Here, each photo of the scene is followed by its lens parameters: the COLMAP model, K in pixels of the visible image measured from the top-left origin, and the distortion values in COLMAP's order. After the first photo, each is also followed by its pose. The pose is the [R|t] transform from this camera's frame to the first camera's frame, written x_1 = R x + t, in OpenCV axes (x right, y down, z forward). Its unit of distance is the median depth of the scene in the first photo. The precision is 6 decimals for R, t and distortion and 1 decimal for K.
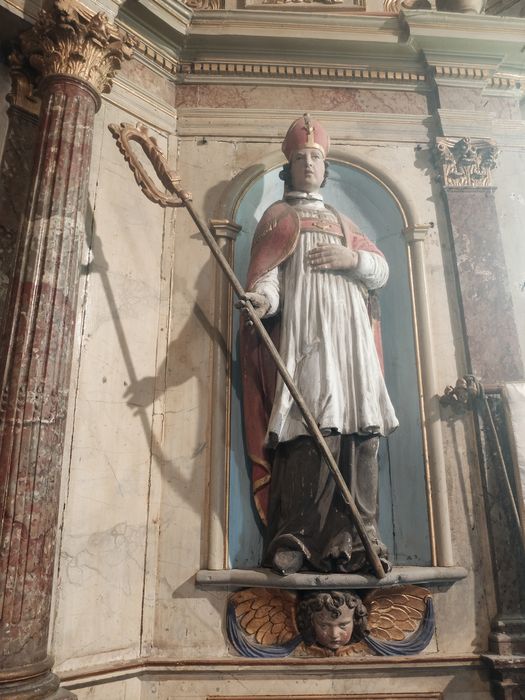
lens RADIAL K [[575.6, 0, 263.6], [0, 575.6, 354.0], [0, 0, 1]] dist [-0.043984, 0.003534]
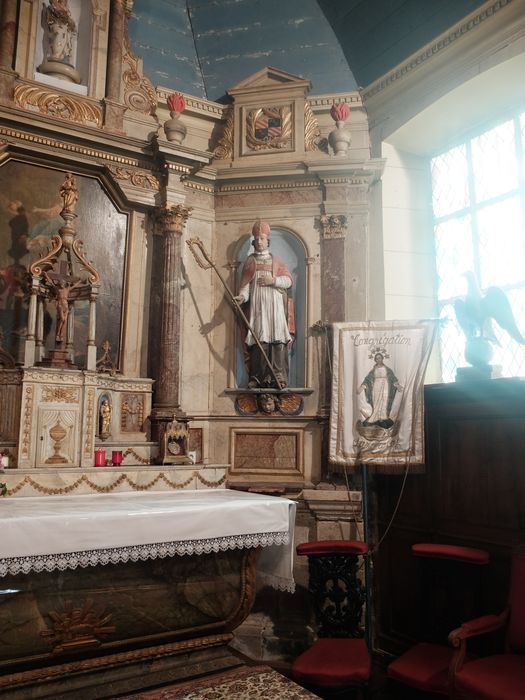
lens RADIAL K [[575.6, 0, 263.6], [0, 575.6, 354.0], [0, 0, 1]] dist [-0.043984, 0.003534]
pose [[0.975435, -0.010097, -0.220054, 0.729829], [0.054753, 0.978712, 0.197798, -0.377938], [0.213372, -0.204988, 0.955224, -1.773263]]
